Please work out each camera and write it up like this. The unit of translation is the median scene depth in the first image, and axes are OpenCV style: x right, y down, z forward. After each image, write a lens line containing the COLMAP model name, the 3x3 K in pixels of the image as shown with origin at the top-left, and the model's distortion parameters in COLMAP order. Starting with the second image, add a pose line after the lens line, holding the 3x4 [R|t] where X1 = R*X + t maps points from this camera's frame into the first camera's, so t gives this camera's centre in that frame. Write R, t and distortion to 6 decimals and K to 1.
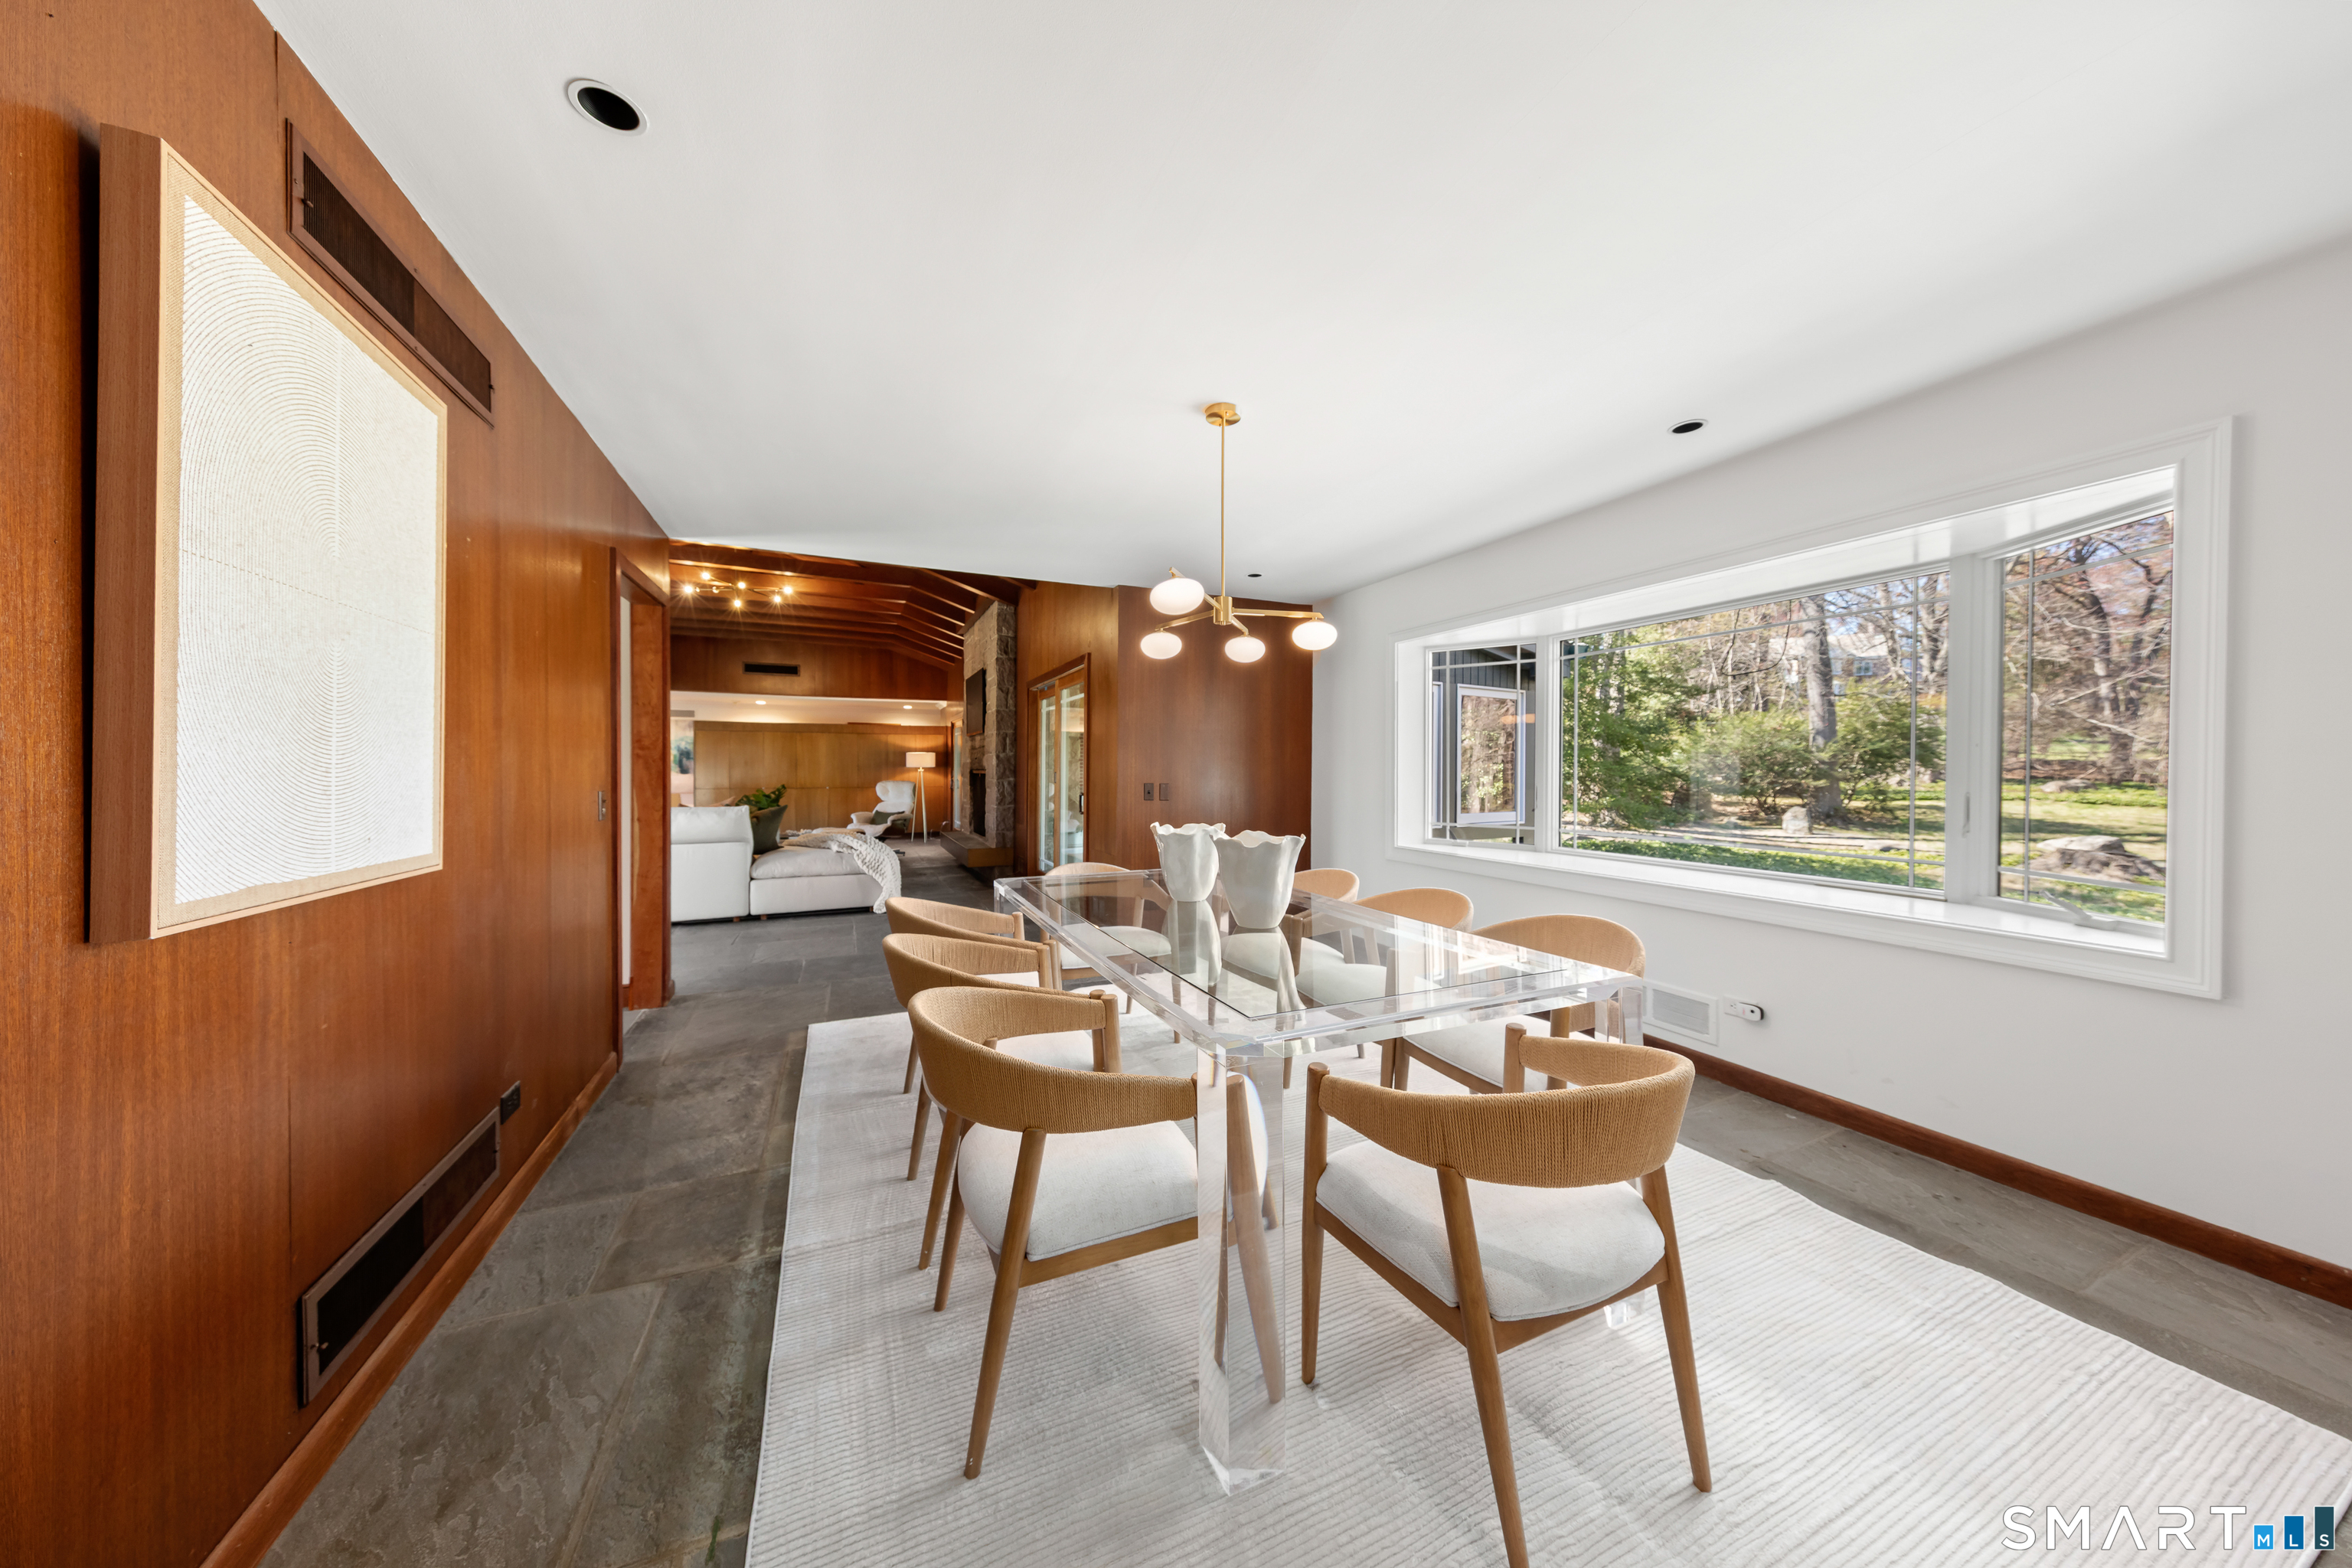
lens RADIAL K [[748.4, 0, 1180.2], [0, 748.4, 776.0], [0, 0, 1]] dist [-0.000063, -0.000018]
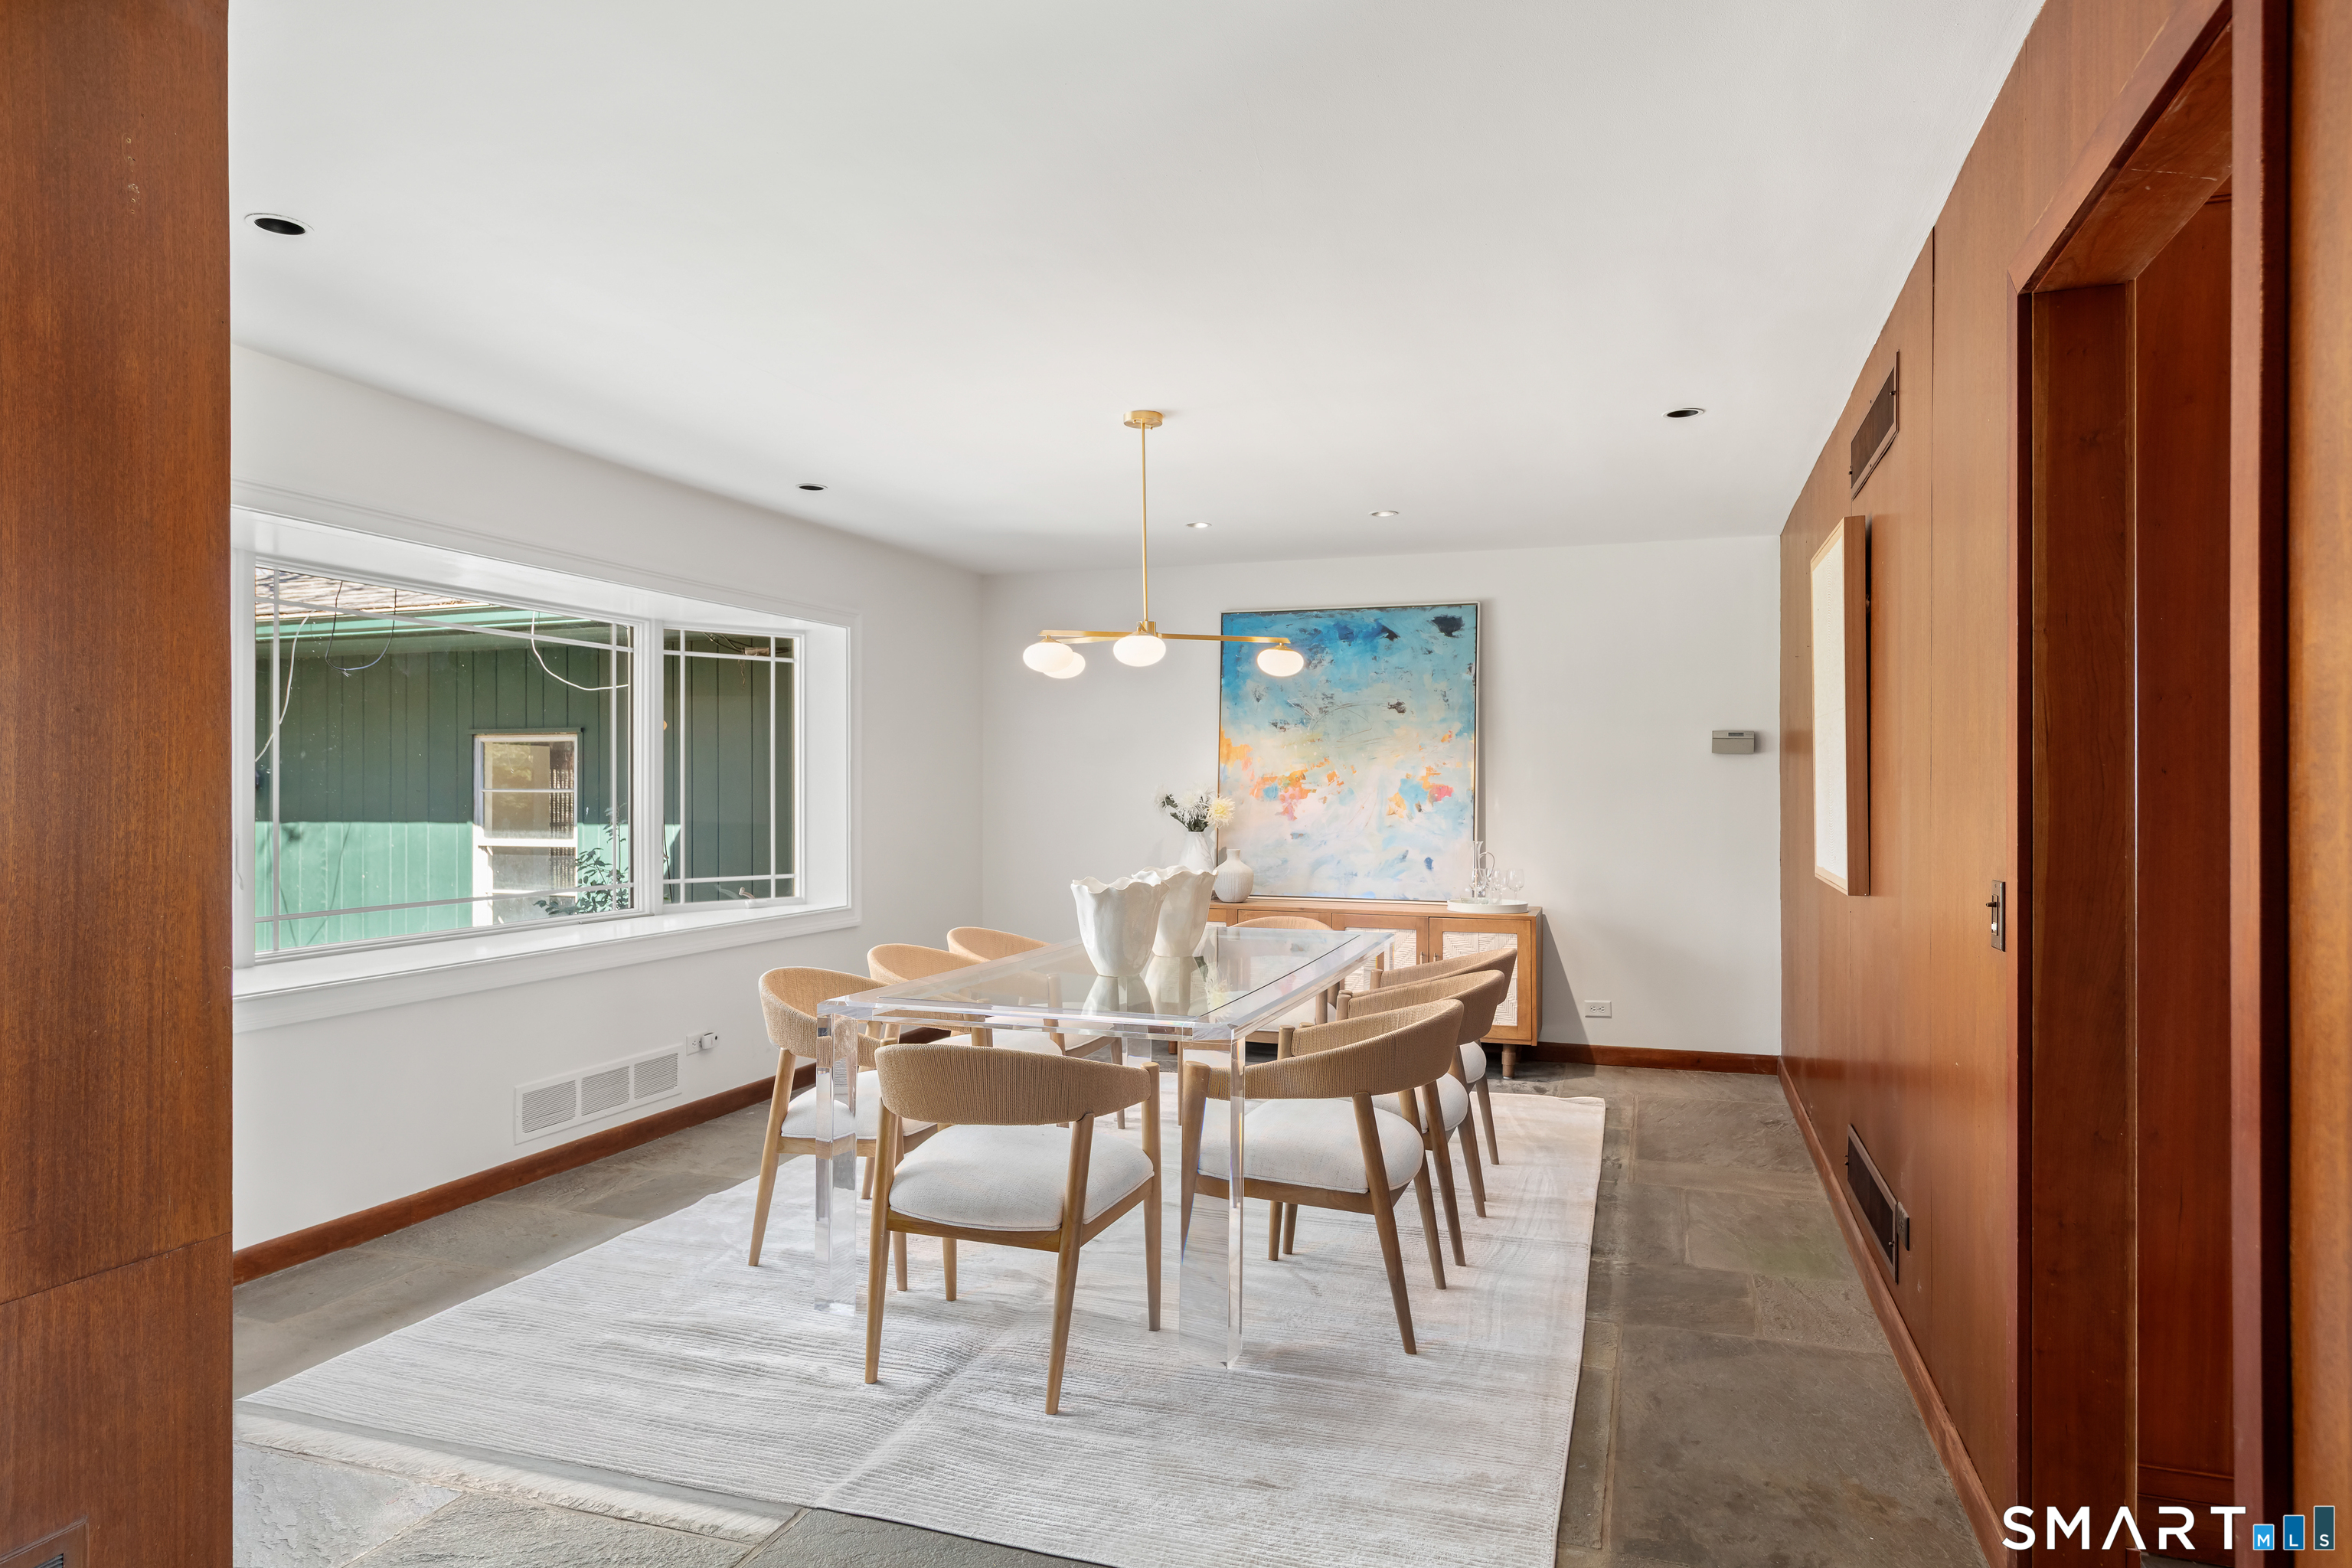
lens RADIAL K [[1372.9, 0, 1175.3], [0, 1372.9, 787.3], [0, 0, 1]] dist [-0.000806, -0.000069]
pose [[-0.725835, -0.000284, 0.687868, -1.517178], [0.001875, 0.999995, 0.002391, -0.048877], [-0.687866, 0.003025, -0.725831, 2.960998]]
